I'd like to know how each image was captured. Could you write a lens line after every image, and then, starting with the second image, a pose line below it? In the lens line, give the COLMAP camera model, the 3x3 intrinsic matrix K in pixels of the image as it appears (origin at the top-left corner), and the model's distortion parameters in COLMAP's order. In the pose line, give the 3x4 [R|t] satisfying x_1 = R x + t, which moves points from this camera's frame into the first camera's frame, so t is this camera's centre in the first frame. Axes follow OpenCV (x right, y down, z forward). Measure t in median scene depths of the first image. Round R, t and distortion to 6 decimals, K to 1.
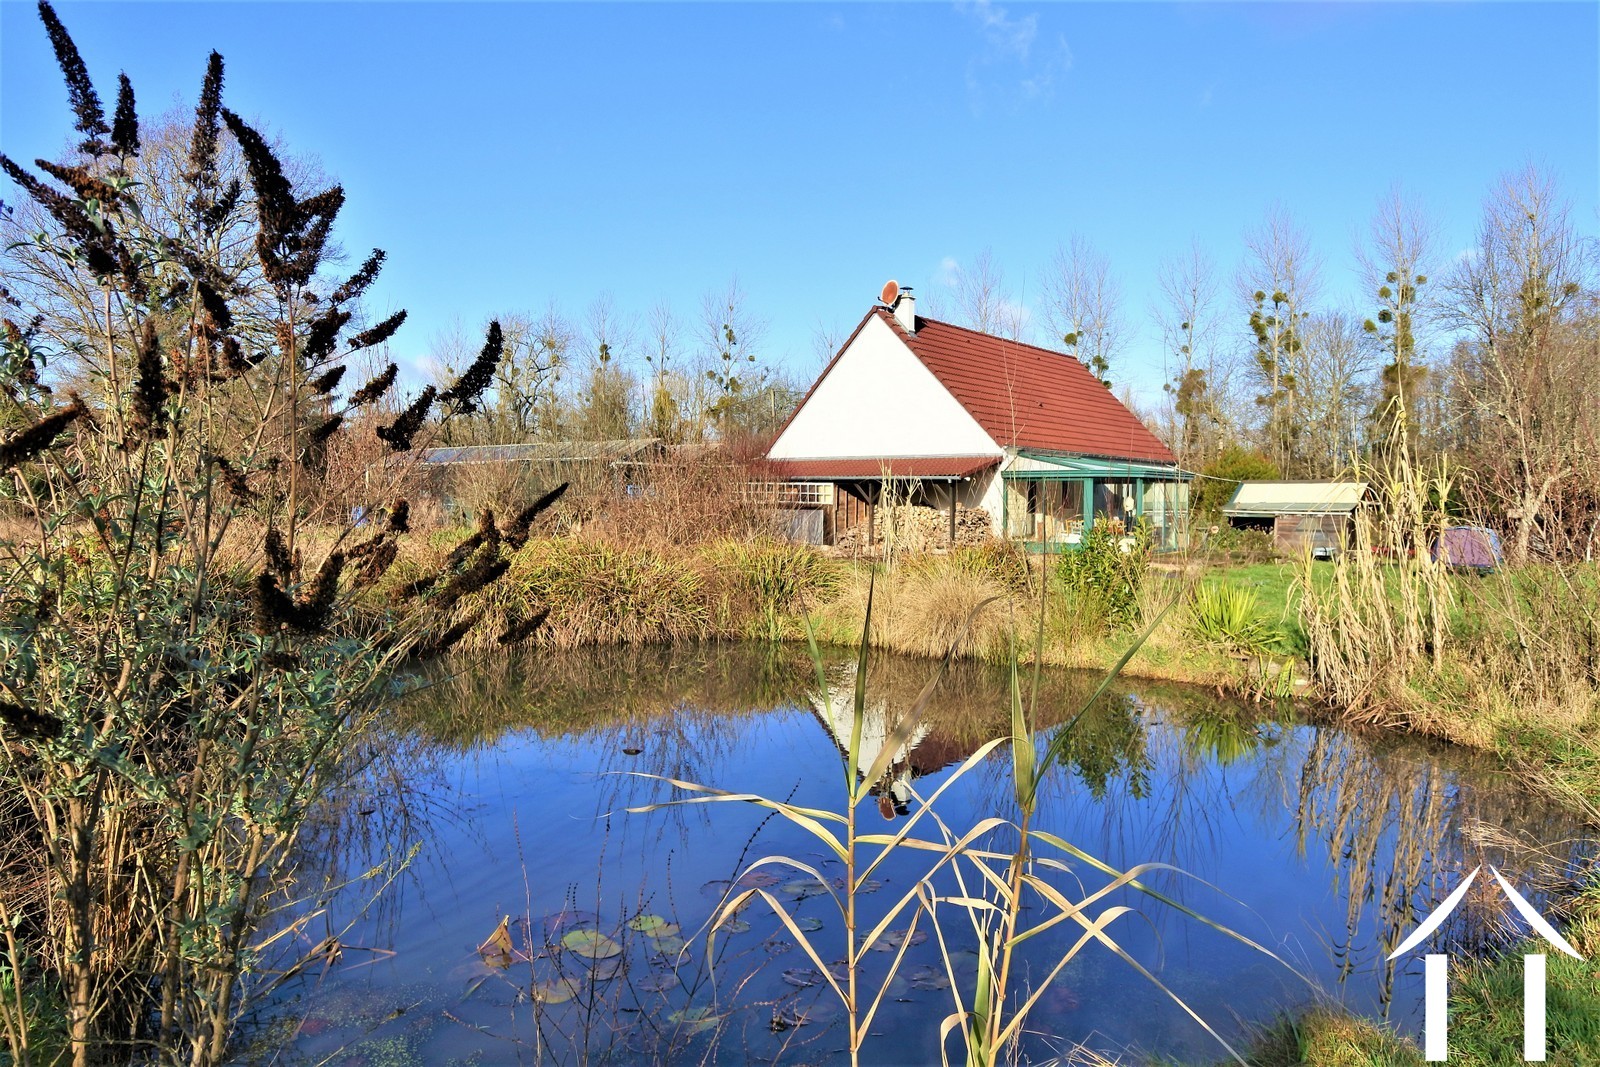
lens RADIAL K [[1130.3, 0, 800.0], [0, 1130.3, 533.5], [0, 0, 1]] dist [-0.006568, -0.000482]
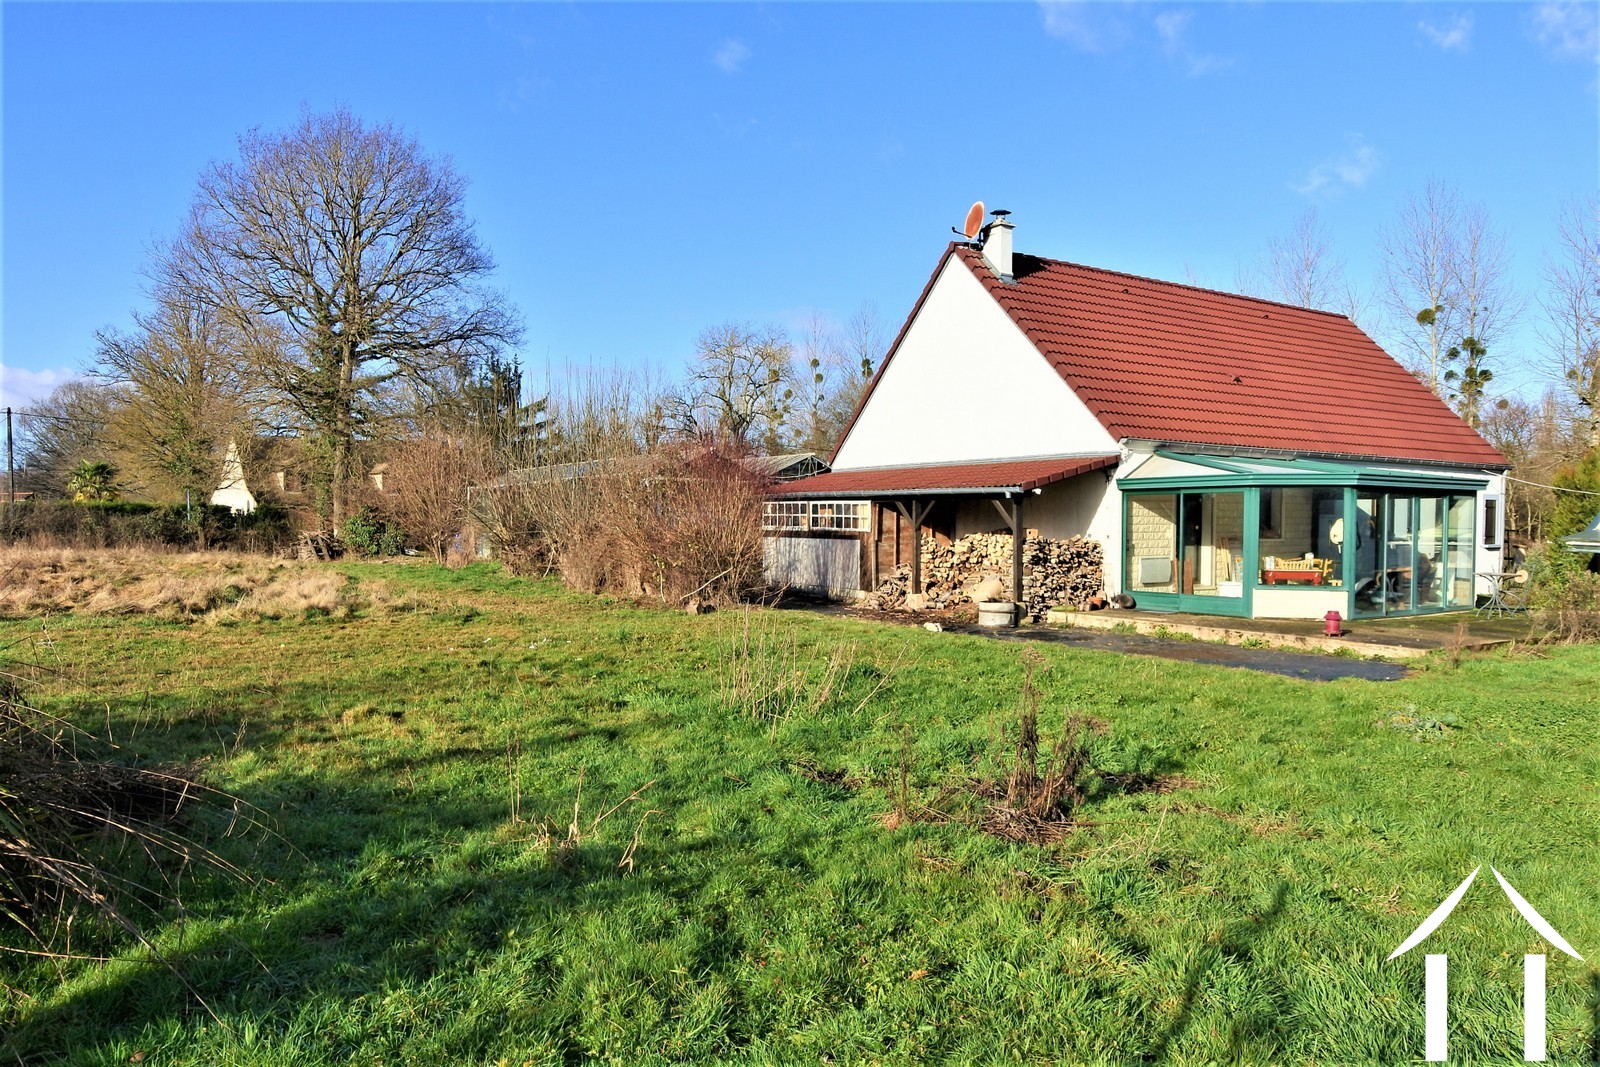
lens RADIAL K [[1090.9, 0, 800.0], [0, 1090.9, 533.5], [0, 0, 1]] dist [0.005962, -0.045147]
pose [[0.936000, 0.002581, -0.351991, 0.215931], [-0.011367, 0.999673, -0.022896, -0.008845], [0.351817, 0.025431, 0.935723, 0.357185]]
